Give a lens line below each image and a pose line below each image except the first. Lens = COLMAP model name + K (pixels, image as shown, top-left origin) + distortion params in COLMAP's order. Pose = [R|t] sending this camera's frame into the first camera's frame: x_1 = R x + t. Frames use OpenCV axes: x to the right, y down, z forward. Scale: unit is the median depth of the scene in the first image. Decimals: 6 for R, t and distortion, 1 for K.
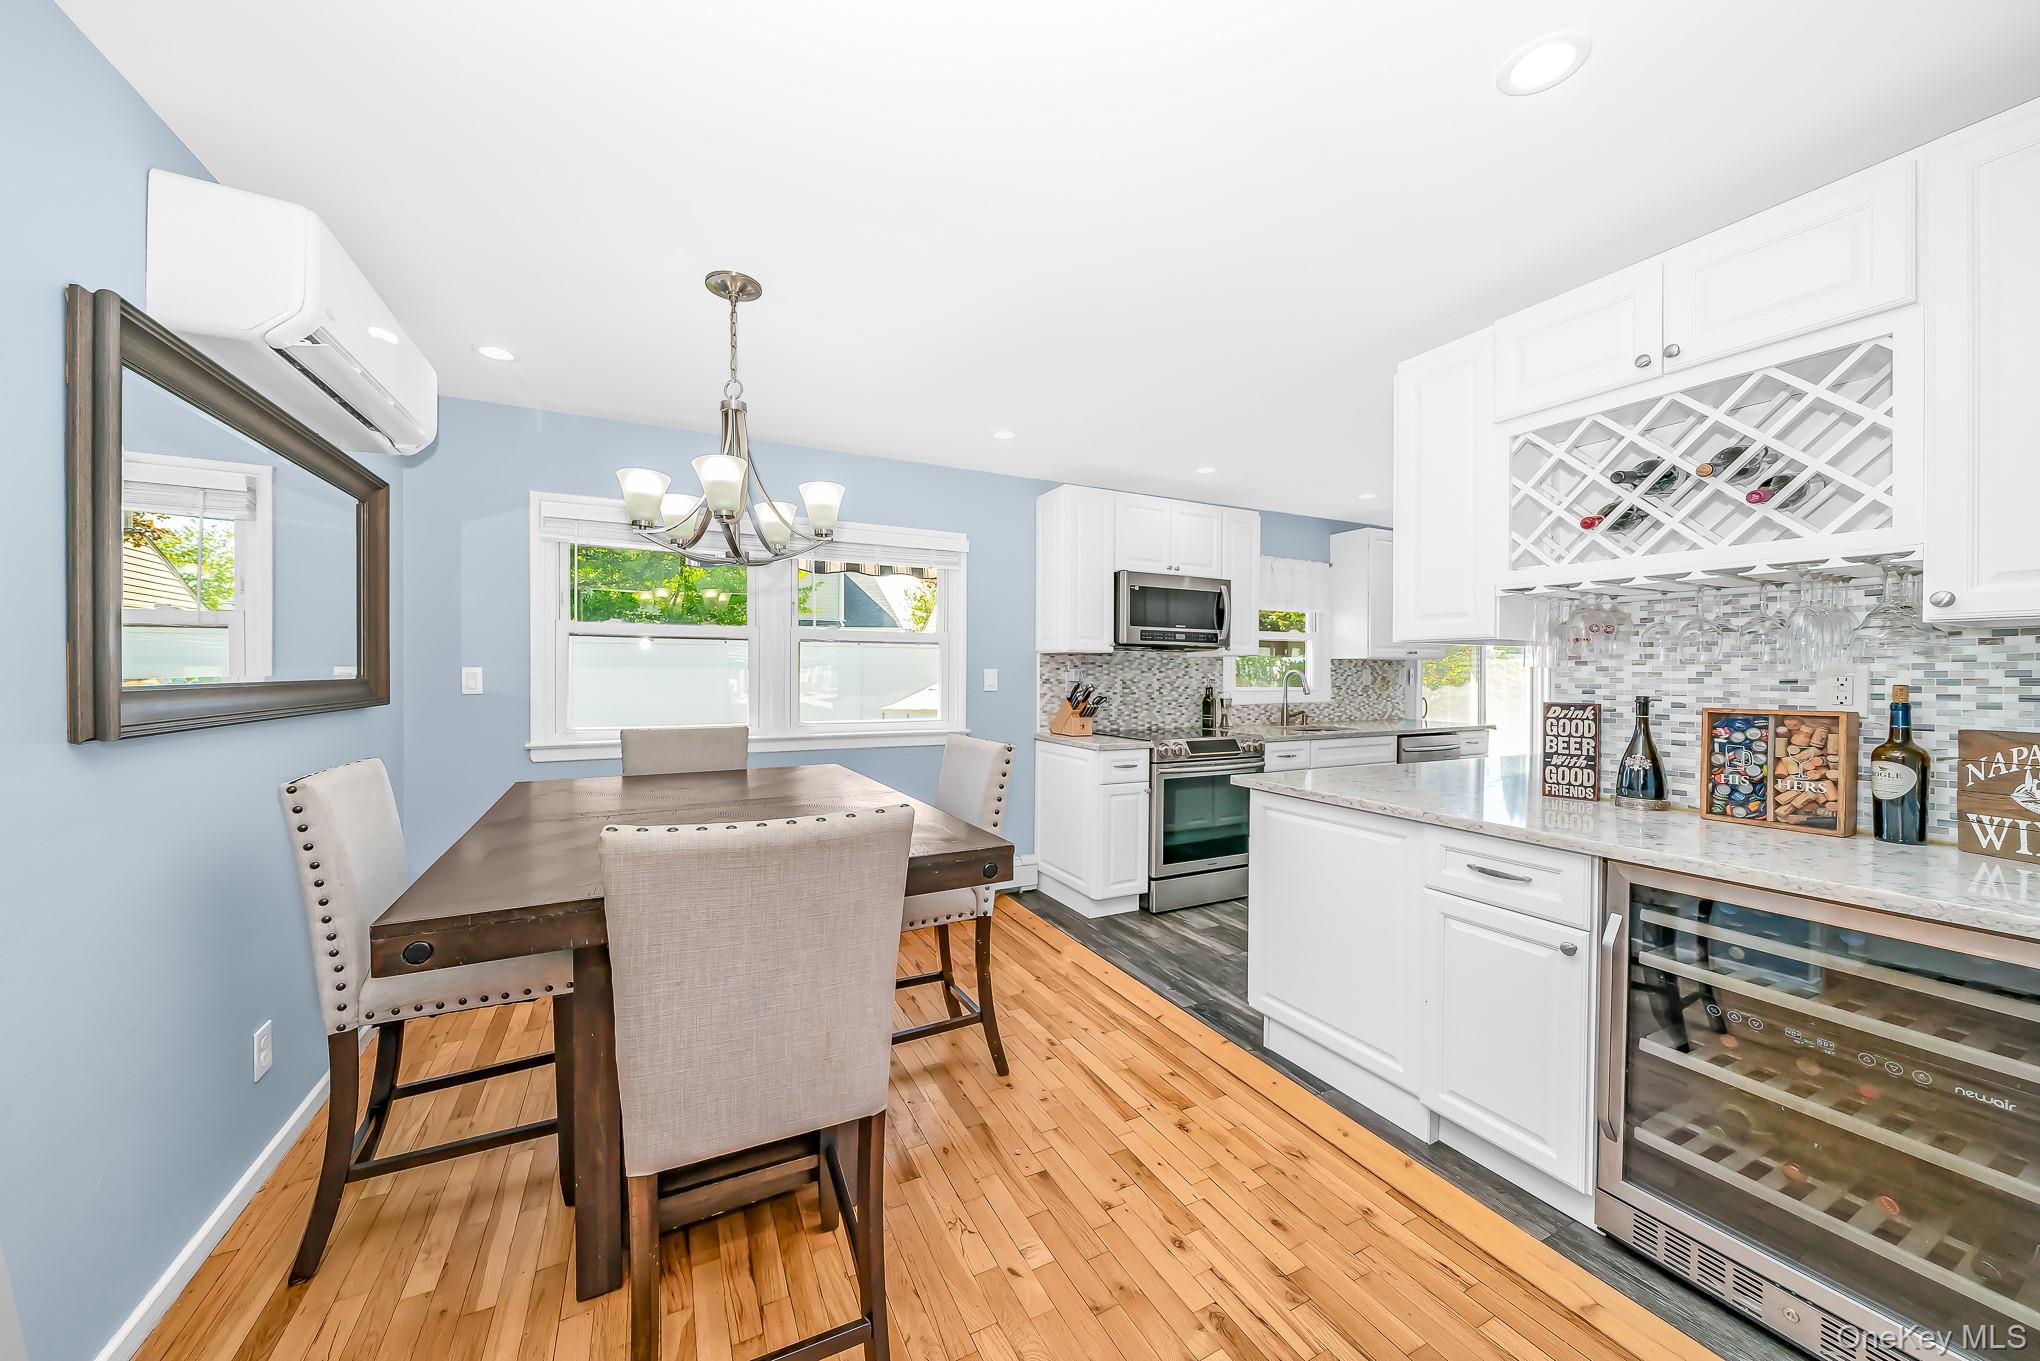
lens RADIAL K [[751.5, 0, 1030.6], [0, 751.5, 672.5], [0, 0, 1]] dist [-0.014135, 0.000035]
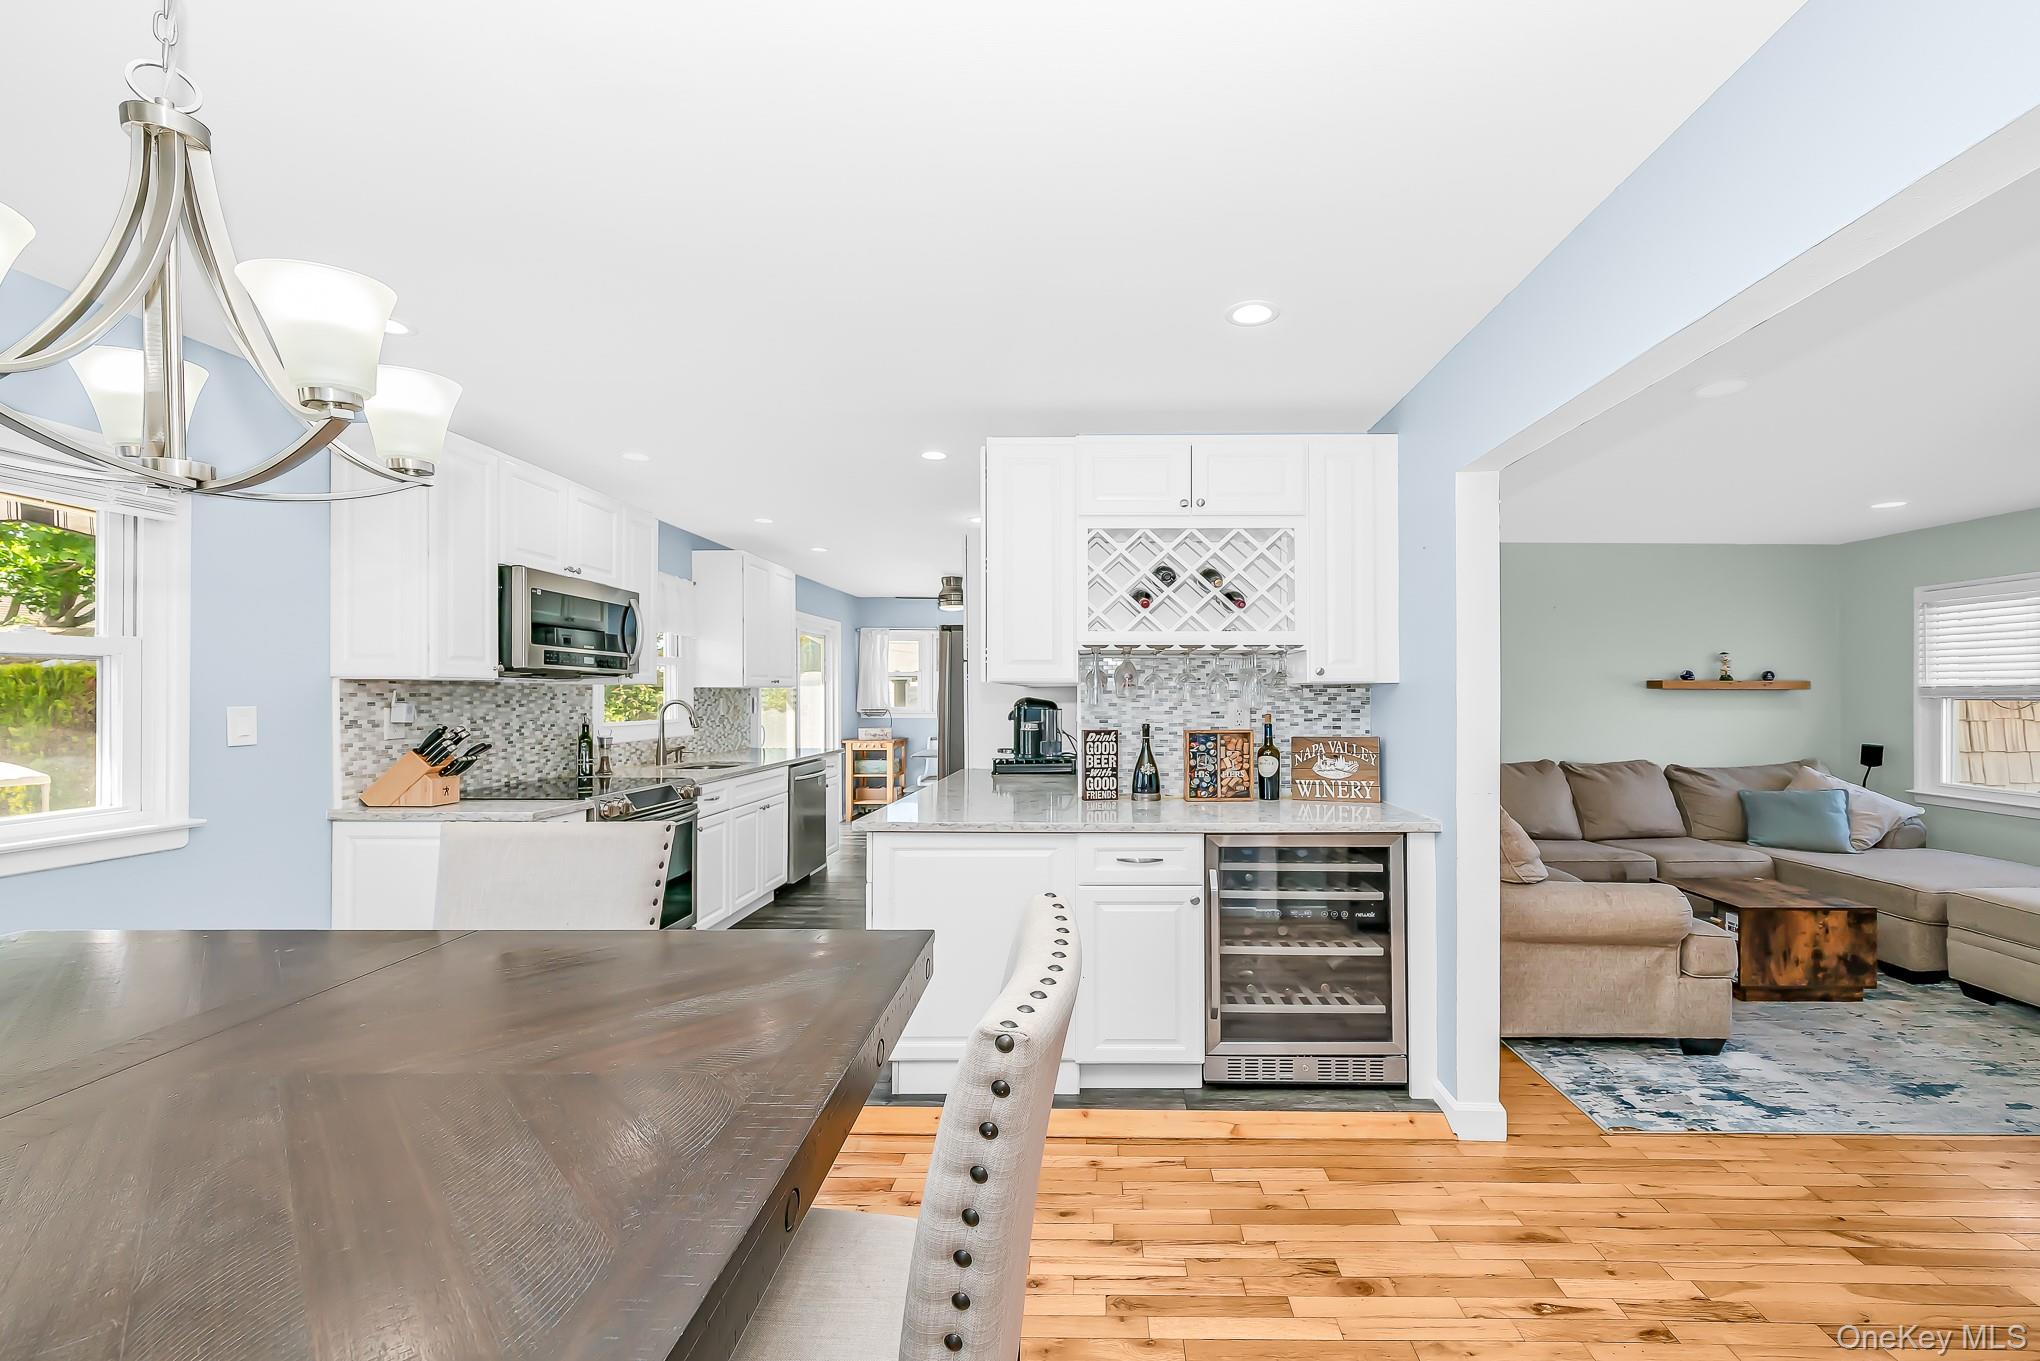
lens RADIAL K [[799.7, 0, 1078.2], [0, 799.7, 691.6], [0, 0, 1]] dist [-0.000279, -0.000215]
pose [[0.470130, -0.001782, 0.882595, -0.293722], [0.002381, 0.999997, 0.000751, -0.015270], [-0.882594, 0.001748, 0.470133, 0.175675]]
